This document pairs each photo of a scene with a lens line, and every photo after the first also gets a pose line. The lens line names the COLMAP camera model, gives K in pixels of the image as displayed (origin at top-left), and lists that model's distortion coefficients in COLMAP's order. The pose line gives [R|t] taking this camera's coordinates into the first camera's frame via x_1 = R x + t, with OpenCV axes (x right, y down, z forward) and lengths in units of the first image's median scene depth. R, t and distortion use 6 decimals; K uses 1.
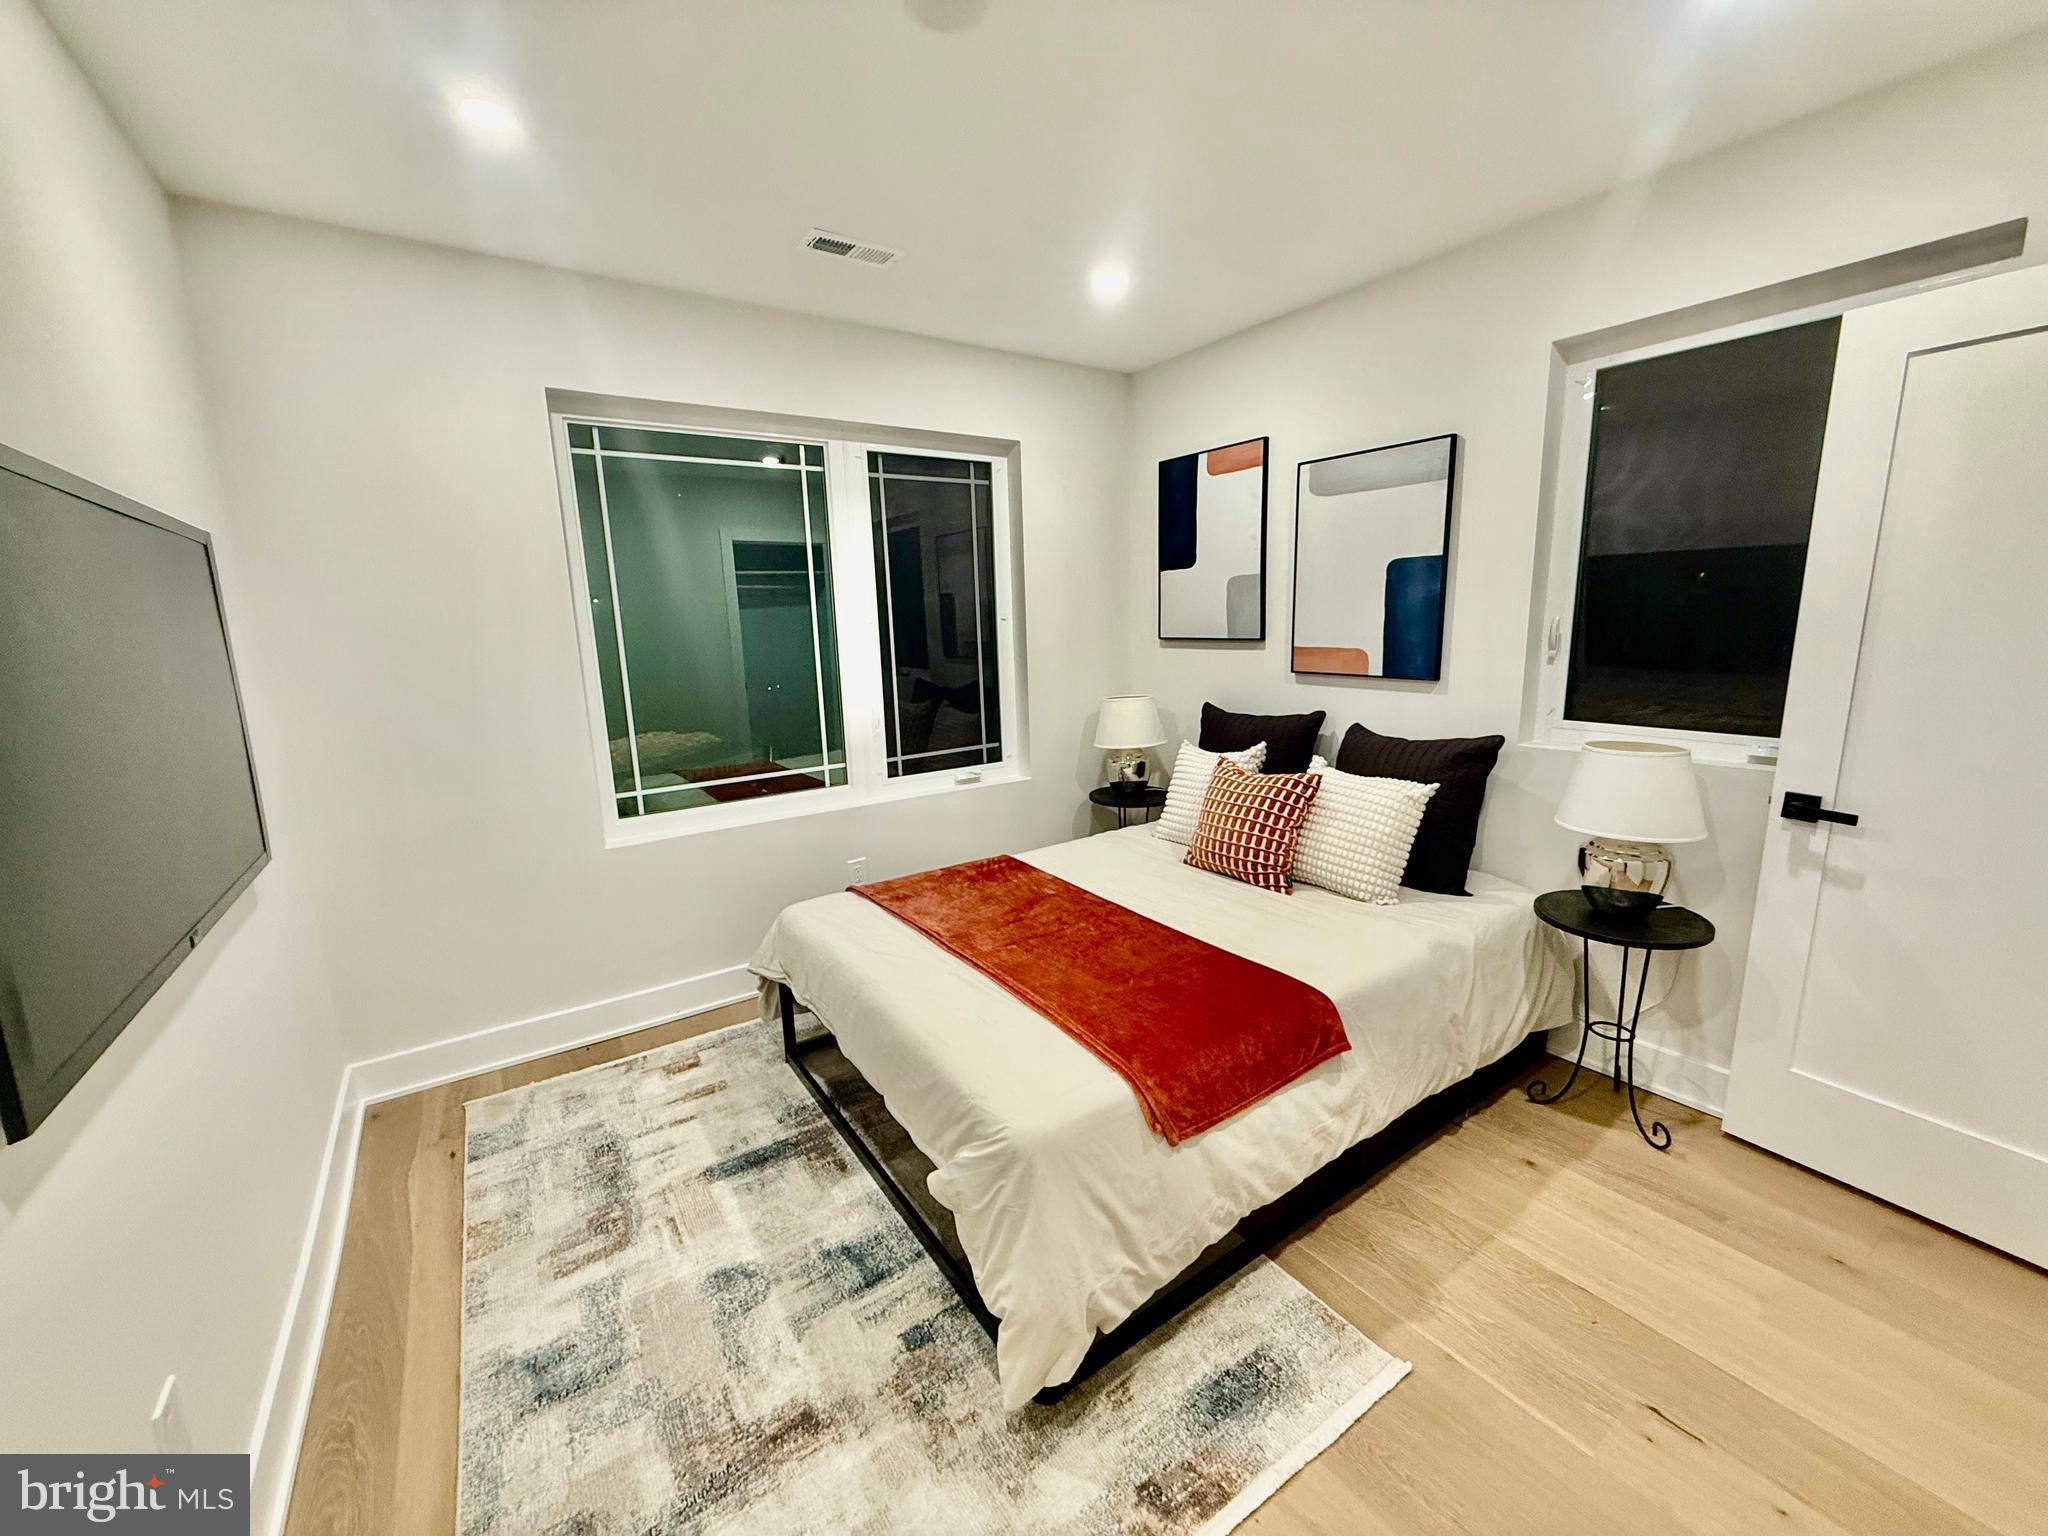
lens RADIAL K [[820.8, 0, 1031.5], [0, 820.8, 770.6], [0, 0, 1]] dist [0.000918, 0.000018]
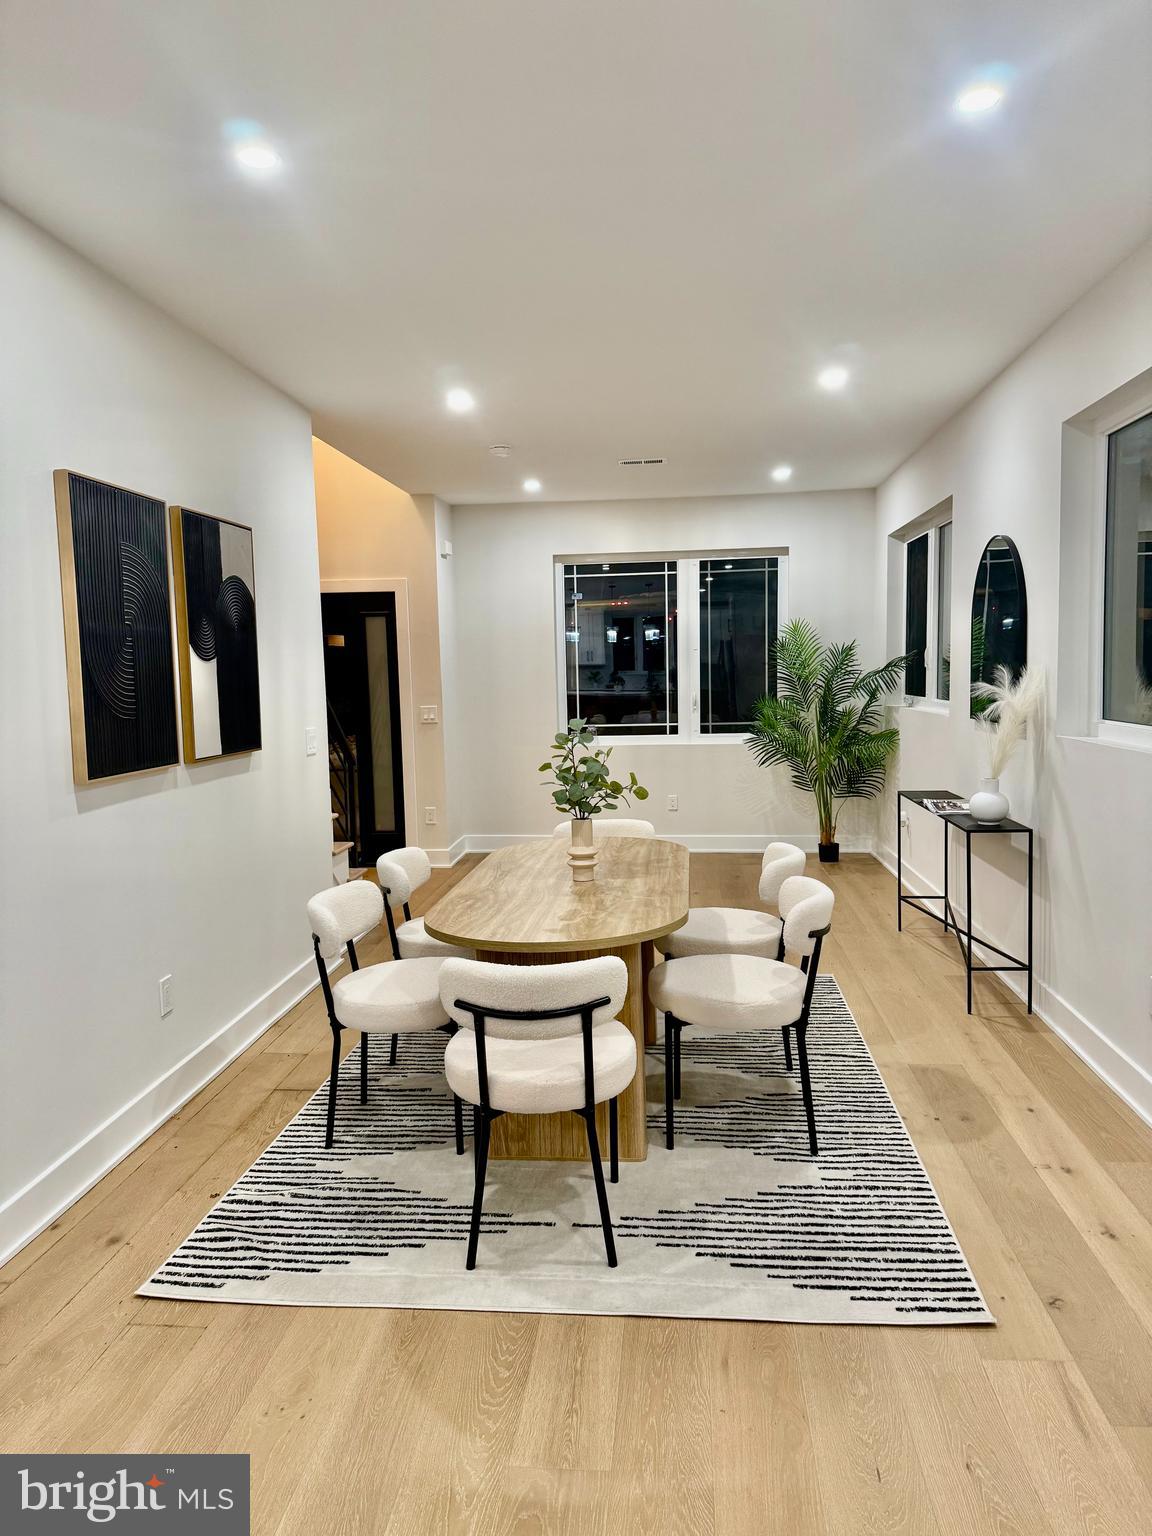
lens RADIAL K [[1088.5, 0, 576.4], [0, 1088.5, 770.0], [0, 0, 1]] dist [0.000330, -0.000005]
pose [[0.761700, 0.067487, -0.644406, 1.260628], [-0.121349, 0.991821, -0.039566, 0.234329], [0.636465, 0.108335, 0.763659, -1.084437]]
